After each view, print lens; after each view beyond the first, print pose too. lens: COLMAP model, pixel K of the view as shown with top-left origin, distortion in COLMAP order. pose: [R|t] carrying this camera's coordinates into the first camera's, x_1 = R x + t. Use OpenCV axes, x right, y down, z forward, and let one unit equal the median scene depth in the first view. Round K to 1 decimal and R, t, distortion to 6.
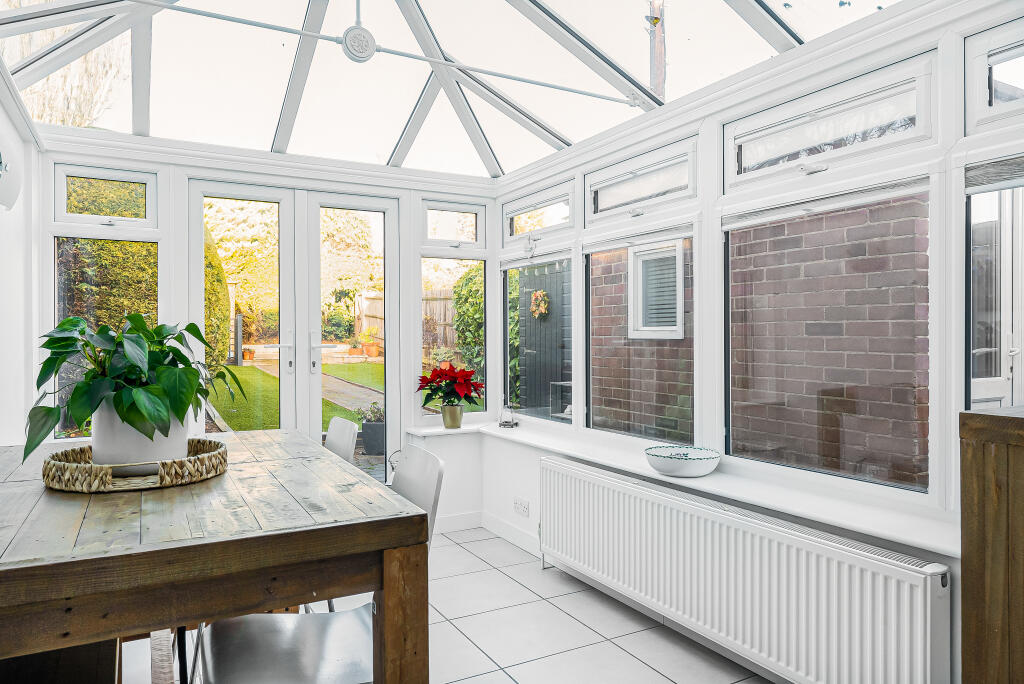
lens RADIAL K [[674.8, 0, 511.8], [0, 674.8, 341.6], [0, 0, 1]] dist [0.010268, 0.002161]
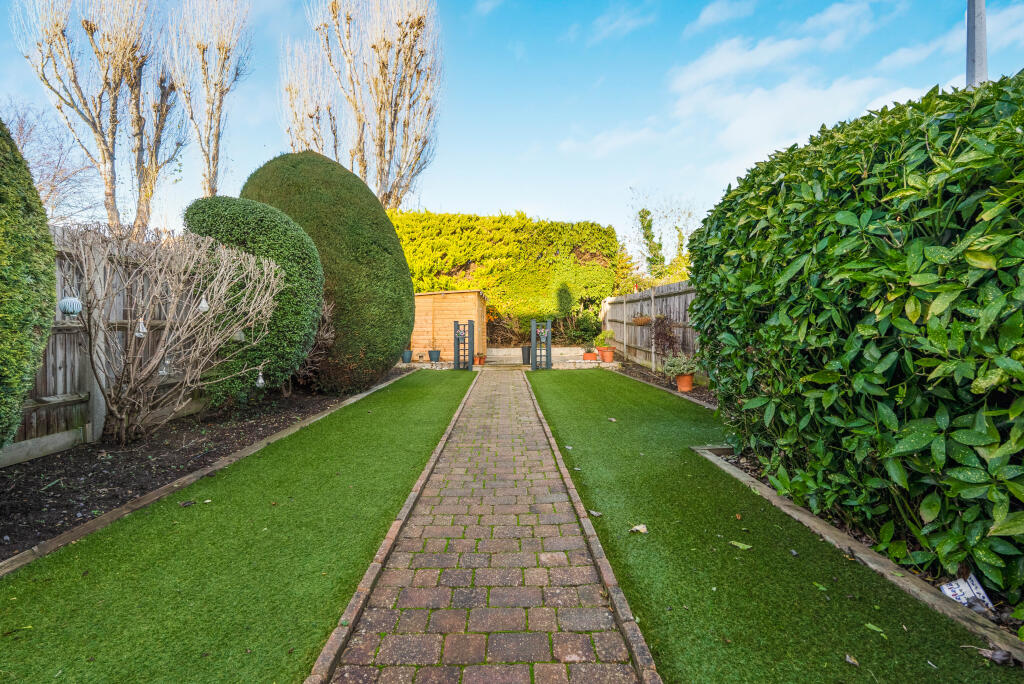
lens RADIAL K [[448.8, 0, 512.4], [0, 448.8, 339.8], [0, 0, 1]] dist [-0.006304, 0.000989]
pose [[0.884467, -0.006693, -0.466555, -0.025745], [0.003775, 0.999967, -0.007190, -0.004155], [0.466587, 0.004599, 0.884463, 0.343599]]
